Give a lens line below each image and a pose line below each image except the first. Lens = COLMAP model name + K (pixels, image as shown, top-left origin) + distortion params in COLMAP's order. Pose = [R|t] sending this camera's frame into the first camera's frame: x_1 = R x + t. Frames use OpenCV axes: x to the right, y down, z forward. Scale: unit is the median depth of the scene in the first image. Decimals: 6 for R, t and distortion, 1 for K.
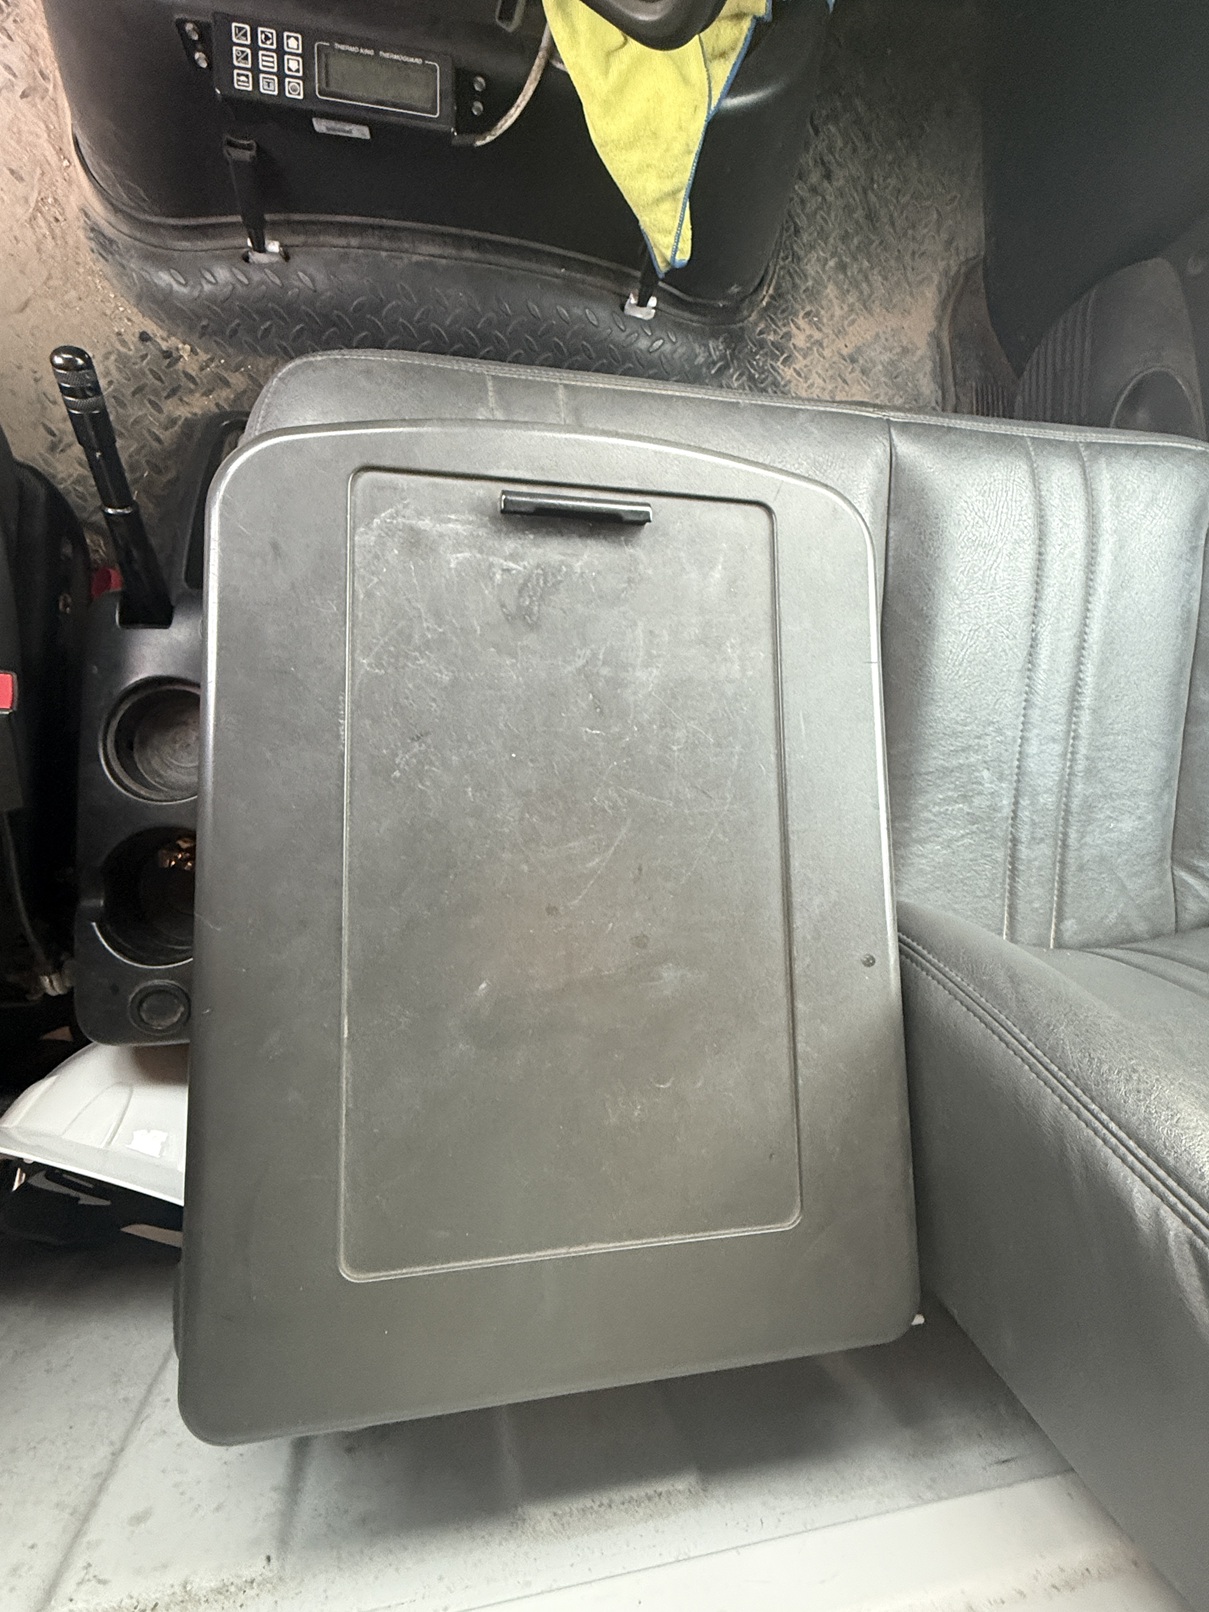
lens RADIAL K [[770.3, 0, 605.0], [0, 770.3, 790.1], [0, 0, 1]] dist [-0.001235, -0.000746]
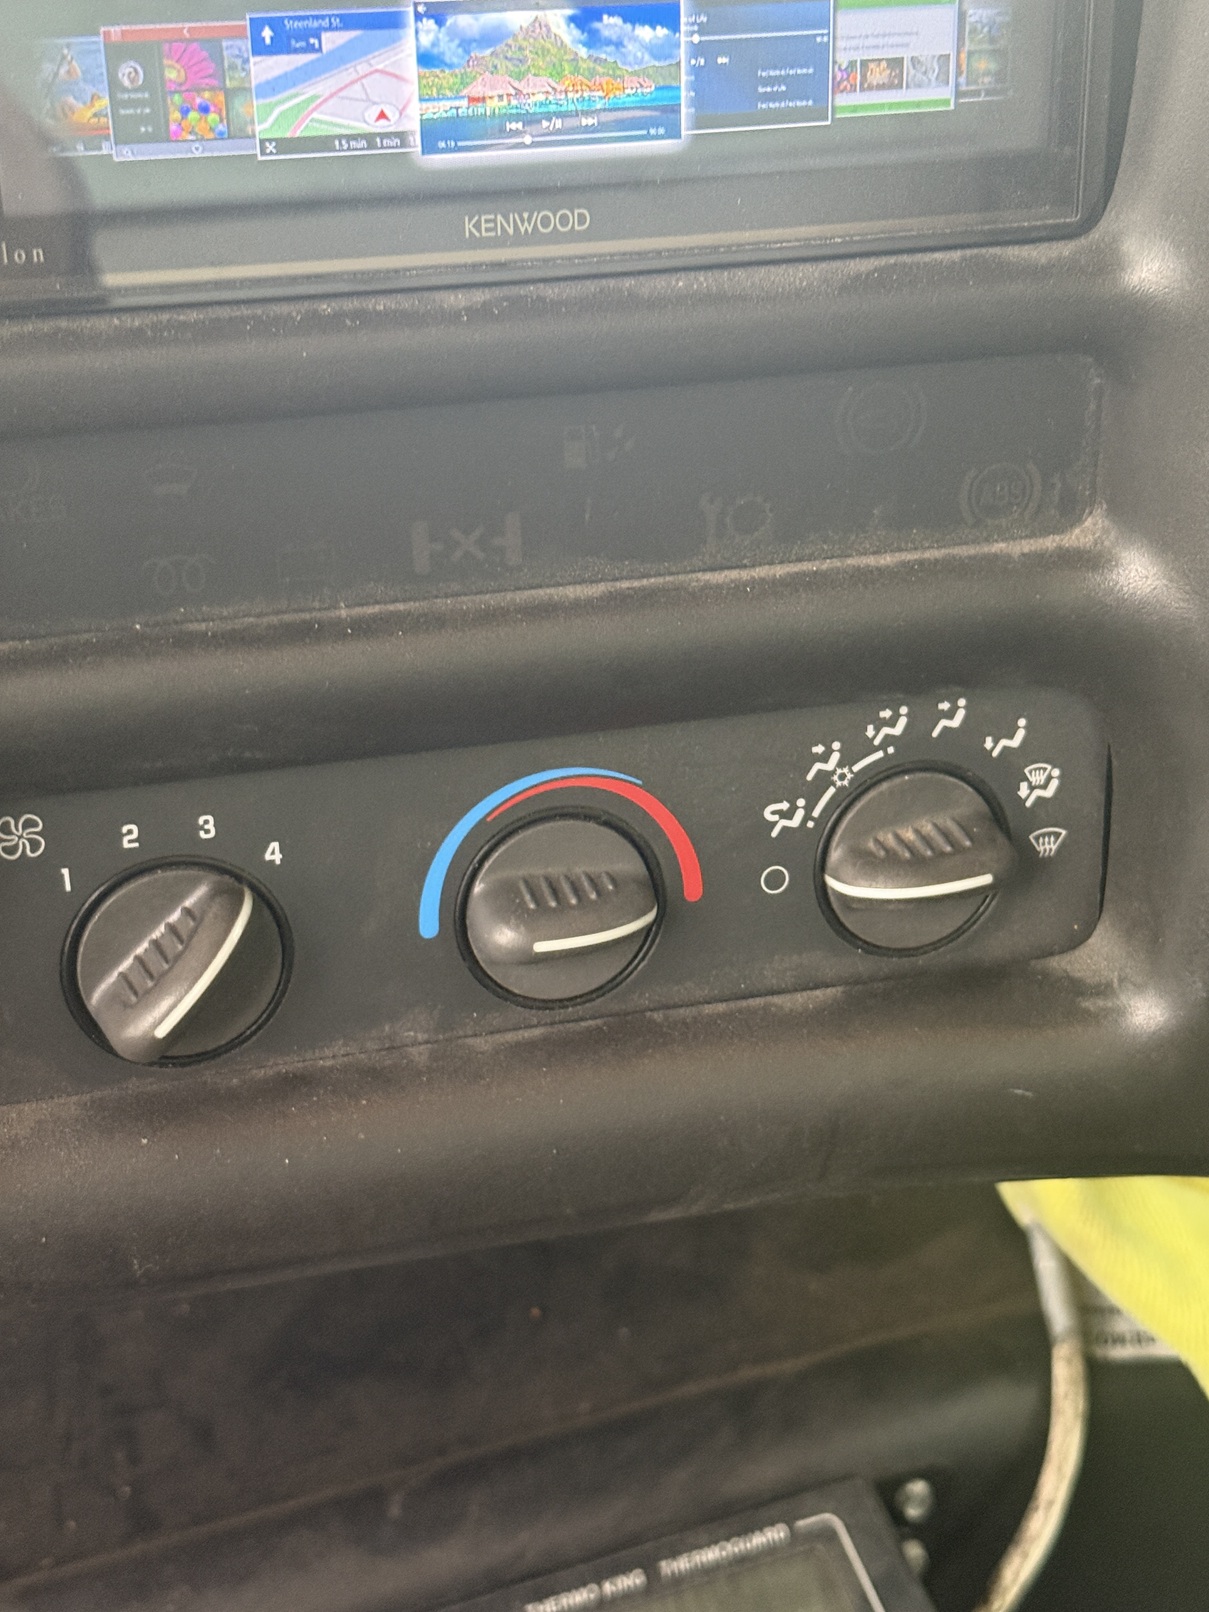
lens RADIAL K [[2391.4, 0, 601.4], [0, 2391.4, 807.6], [0, 0, 1]] dist [0.170527, -0.307738]
pose [[0.916879, -0.352225, 0.187801, -0.290628], [0.367118, 0.559403, -0.743164, -0.327014], [0.156705, 0.750337, 0.642214, 0.130034]]
